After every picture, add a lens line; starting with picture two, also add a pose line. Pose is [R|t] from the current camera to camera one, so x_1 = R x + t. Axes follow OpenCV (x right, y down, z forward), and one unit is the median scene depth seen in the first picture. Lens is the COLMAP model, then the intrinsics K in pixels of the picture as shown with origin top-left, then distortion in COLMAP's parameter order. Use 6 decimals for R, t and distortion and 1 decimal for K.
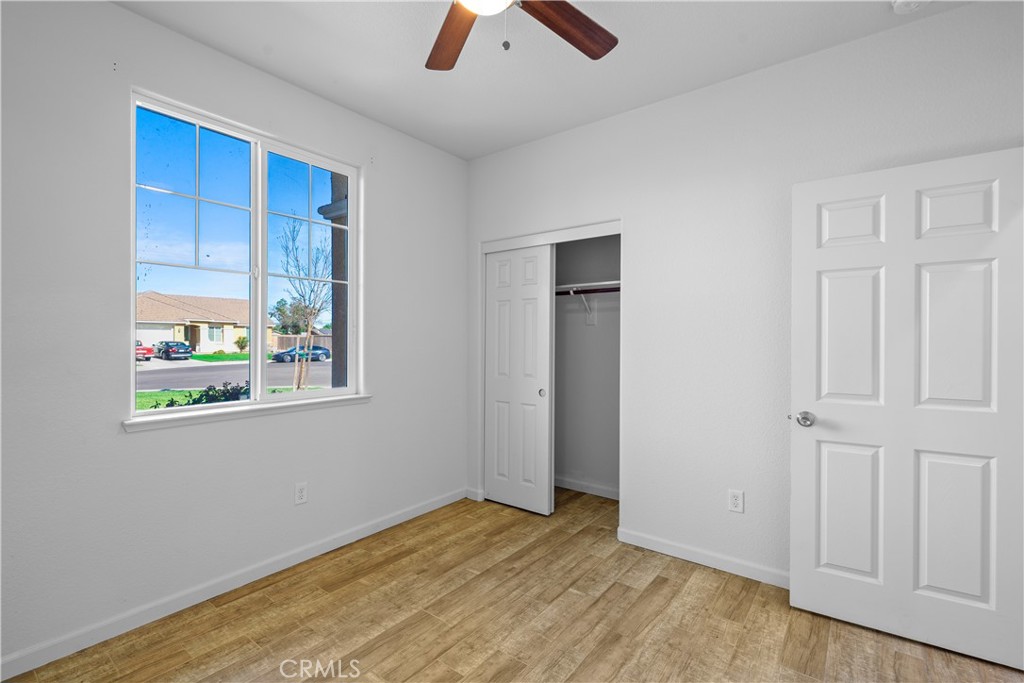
lens RADIAL K [[453.4, 0, 514.7], [0, 453.4, 341.5], [0, 0, 1]] dist [-0.006739, 0.002386]
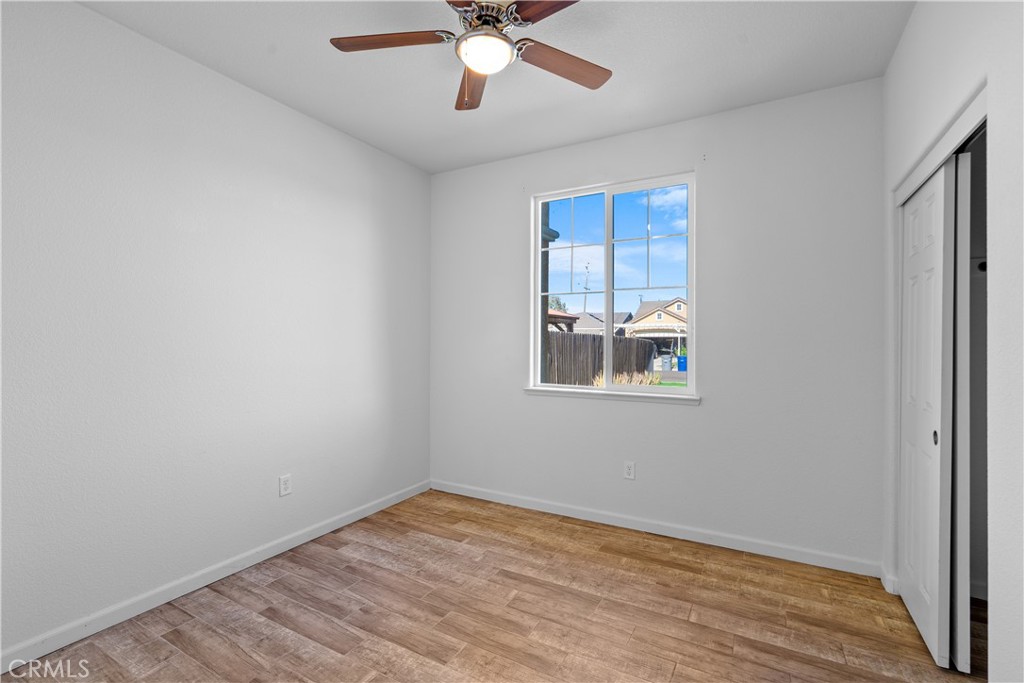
lens RADIAL K [[453.4, 0, 515.1], [0, 453.4, 338.0], [0, 0, 1]] dist [-0.006739, 0.002386]
pose [[0.153737, -0.008591, -0.988074, 0.699117], [-0.005713, 0.999938, -0.009583, 0.000449], [0.988095, 0.007118, 0.153678, 0.546535]]
